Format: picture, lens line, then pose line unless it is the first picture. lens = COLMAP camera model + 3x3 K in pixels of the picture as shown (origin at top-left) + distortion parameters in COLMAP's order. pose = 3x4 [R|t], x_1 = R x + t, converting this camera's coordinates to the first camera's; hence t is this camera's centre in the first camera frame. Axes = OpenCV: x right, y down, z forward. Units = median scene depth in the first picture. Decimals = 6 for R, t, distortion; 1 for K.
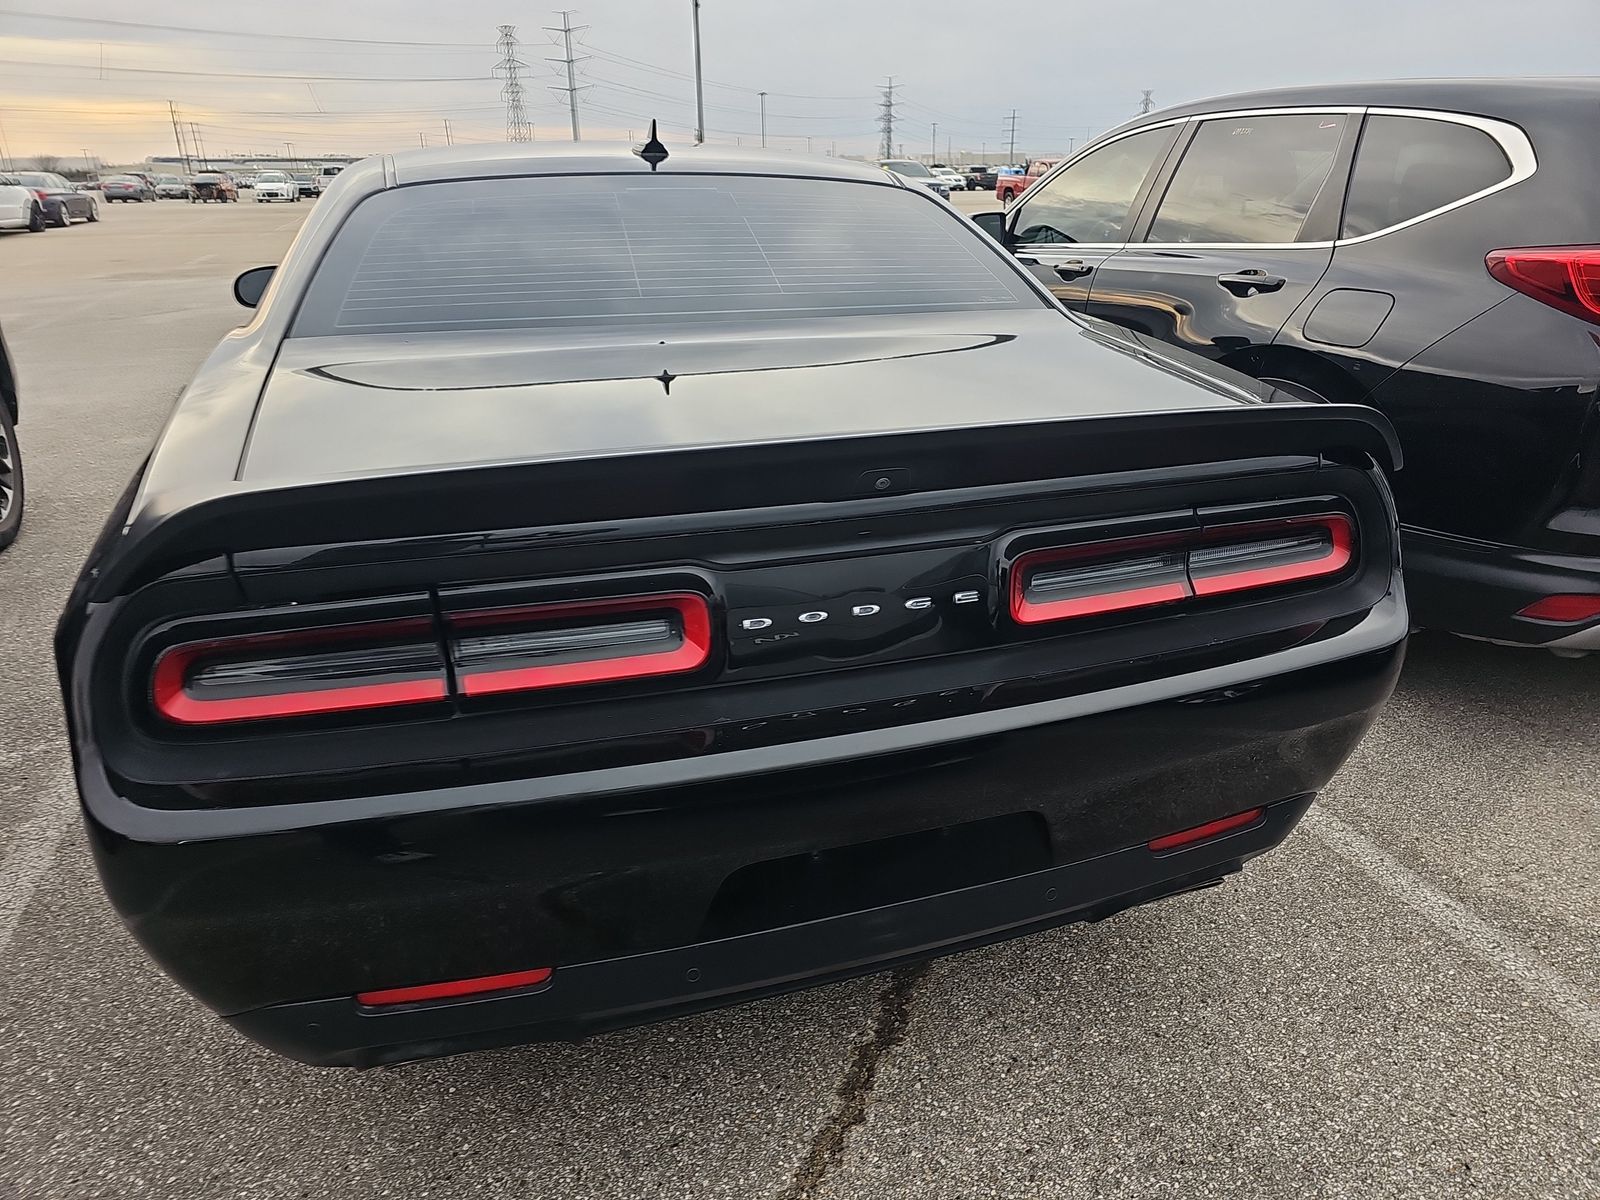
lens RADIAL K [[1058.3, 0, 829.1], [0, 1058.3, 606.4], [0, 0, 1]] dist [0.034645, -0.030523]
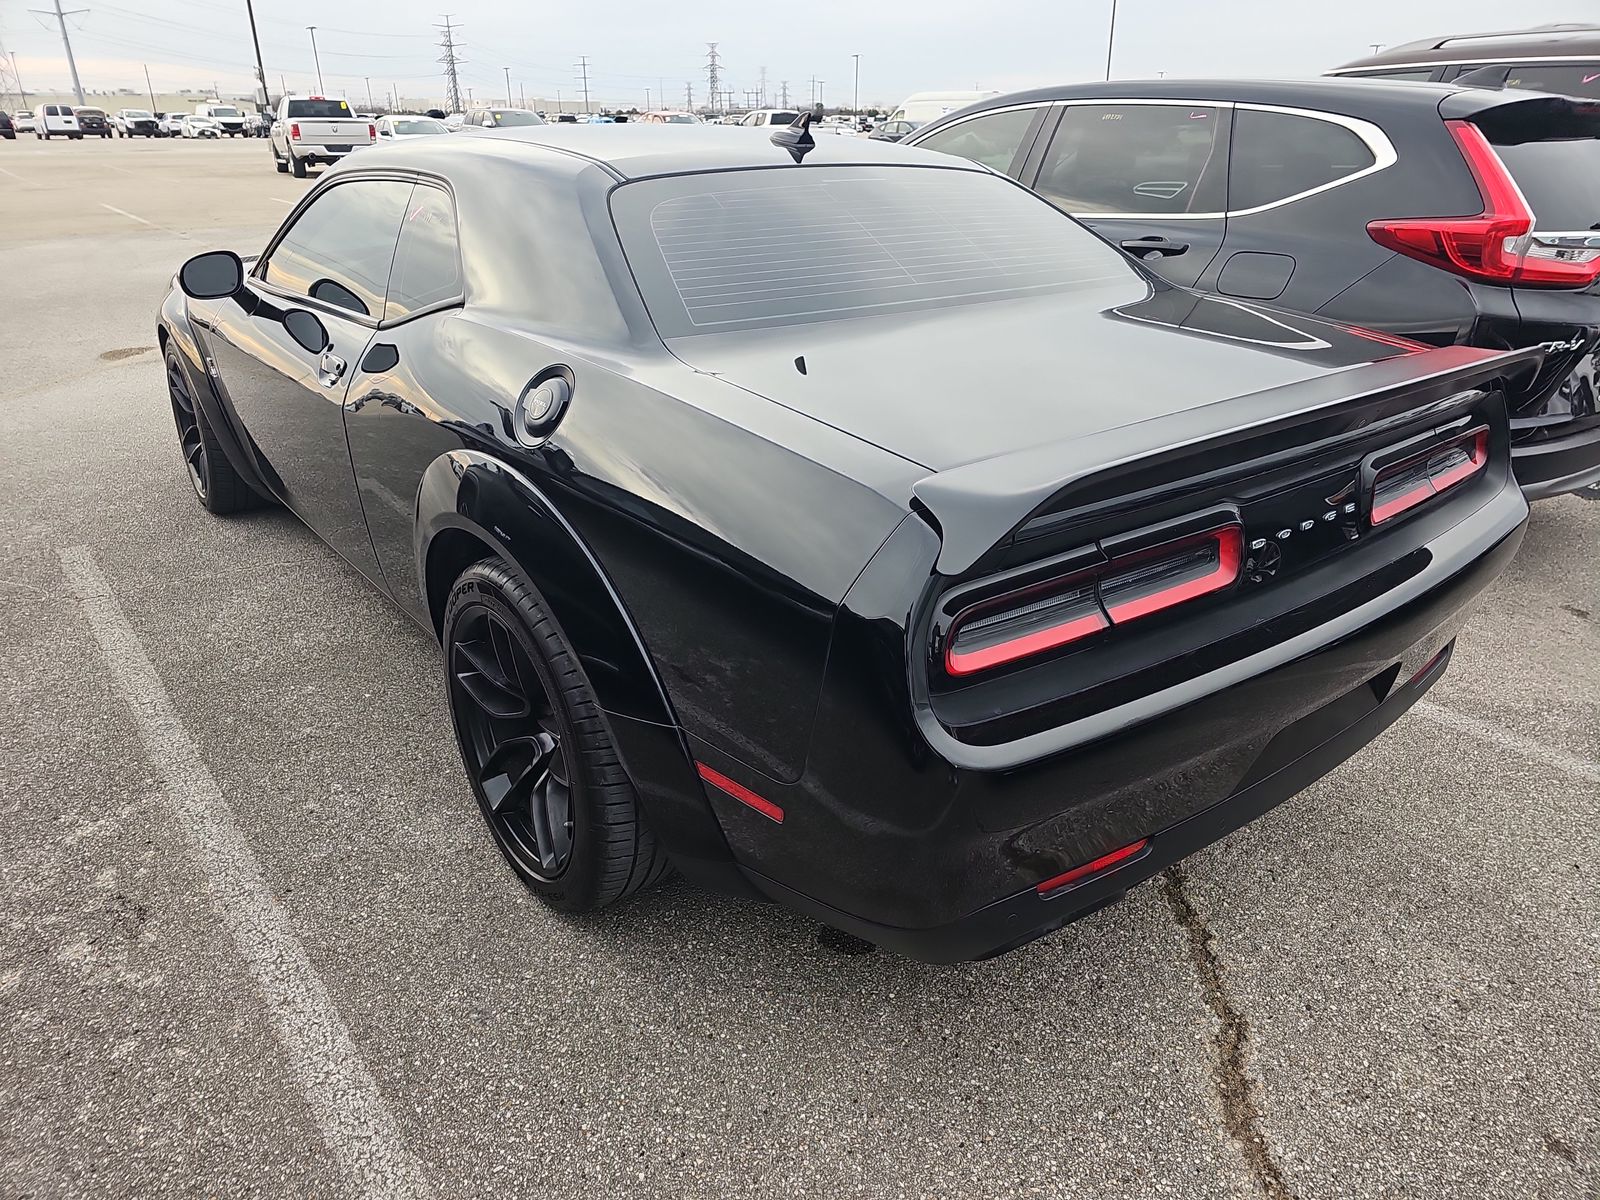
lens RADIAL K [[1058.3, 0, 807.5], [0, 1058.3, 599.7], [0, 0, 1]] dist [0.034645, -0.030523]
pose [[0.939204, -0.128401, 0.318448, -0.548144], [0.116962, 0.991619, 0.054870, -0.027678], [-0.322824, -0.014288, 0.946351, -0.026031]]
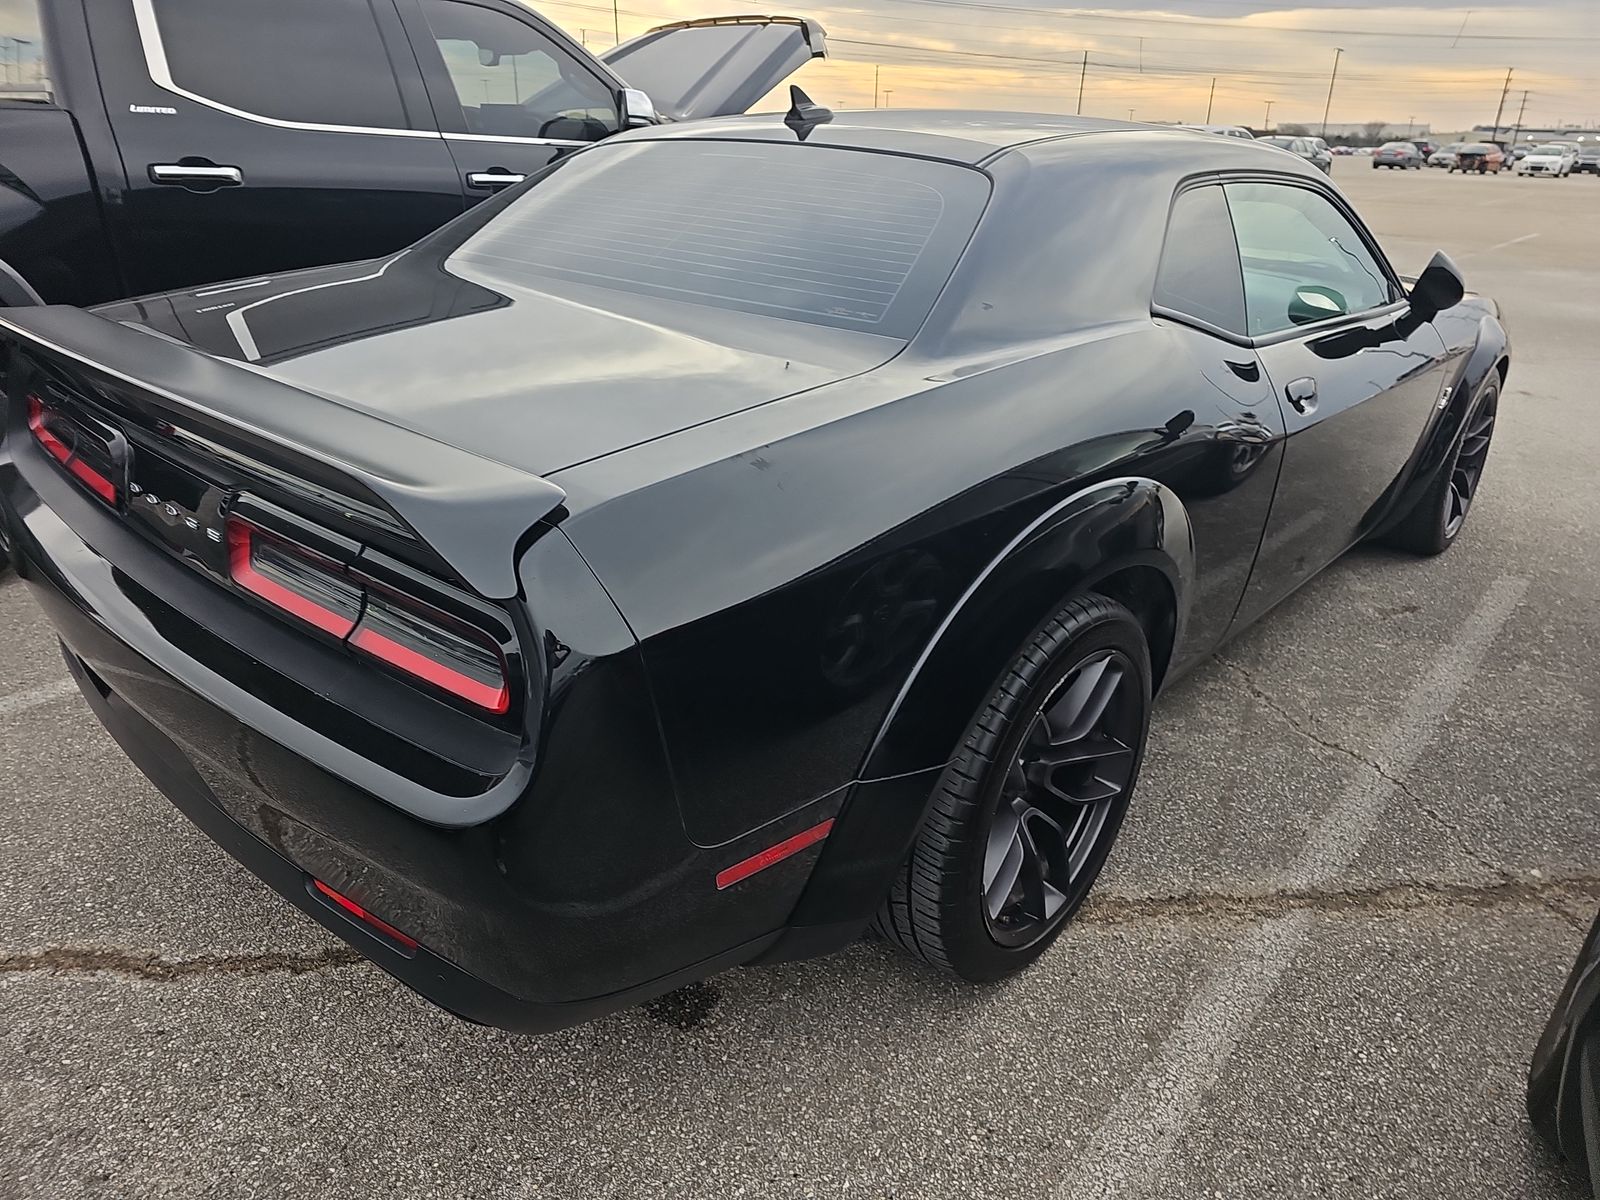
lens RADIAL K [[1058.3, 0, 796.2], [0, 1058.3, 607.7], [0, 0, 1]] dist [0.034645, -0.030523]
pose [[0.507516, 0.371007, -0.777677, 0.748673], [-0.350874, 0.913317, 0.206735, -0.215122], [0.786966, 0.167946, 0.593699, 0.481120]]
